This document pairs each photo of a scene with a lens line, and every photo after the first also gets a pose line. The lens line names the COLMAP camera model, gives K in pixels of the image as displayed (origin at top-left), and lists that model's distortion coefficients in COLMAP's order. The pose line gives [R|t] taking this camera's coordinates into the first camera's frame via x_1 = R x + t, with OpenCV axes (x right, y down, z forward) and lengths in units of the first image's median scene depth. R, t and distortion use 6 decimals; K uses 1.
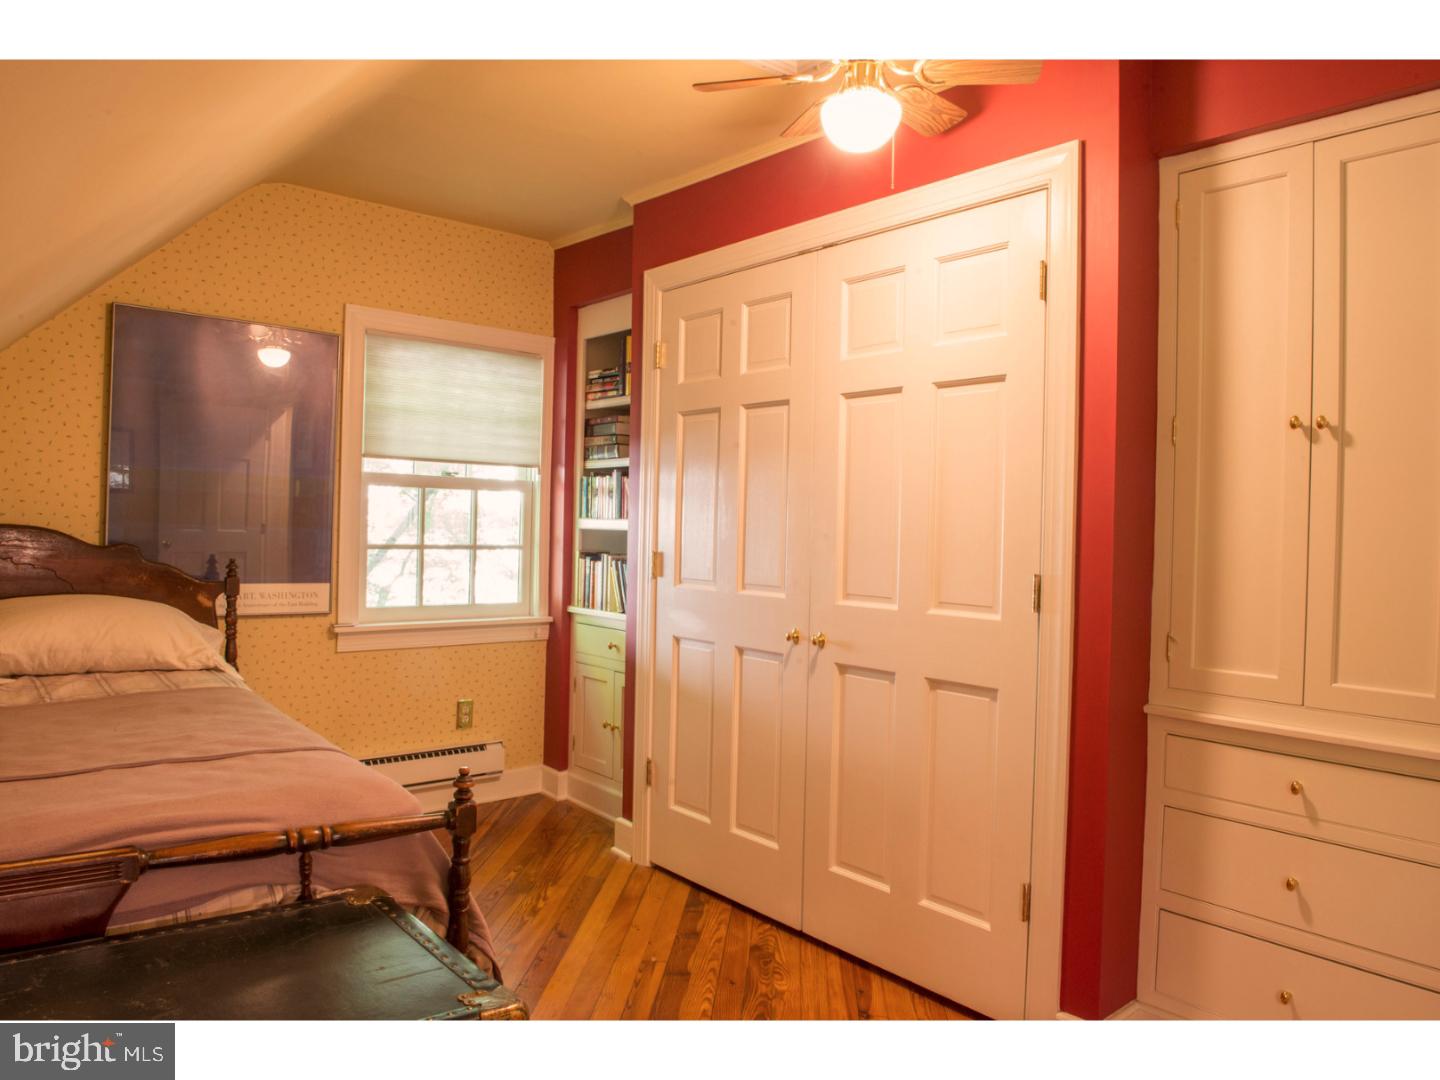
lens RADIAL K [[1001.8, 0, 720.0], [0, 1001.8, 540.0], [0, 0, 1]] dist [-0.022366, 0.000329]
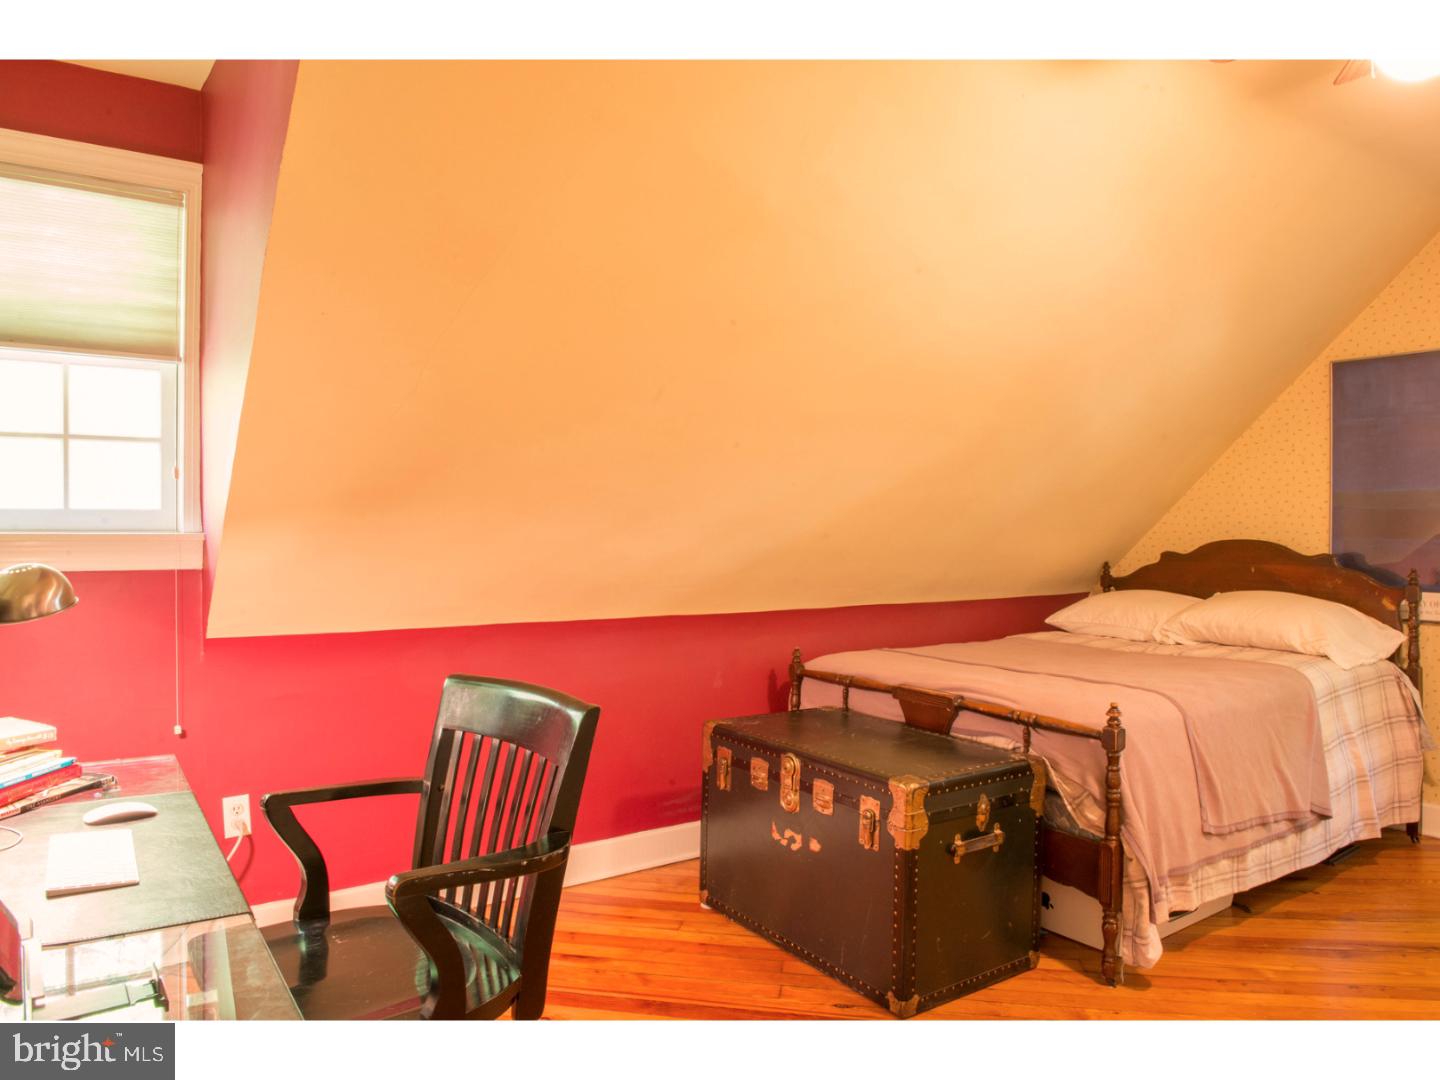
lens RADIAL K [[1001.8, 0, 720.0], [0, 1001.8, 540.0], [0, 0, 1]] dist [-0.022366, 0.000329]
pose [[-0.072080, -0.023110, -0.997131, 0.763403], [-0.016502, 0.999622, -0.021975, 0.027489], [0.997262, 0.014870, -0.072434, 0.355080]]
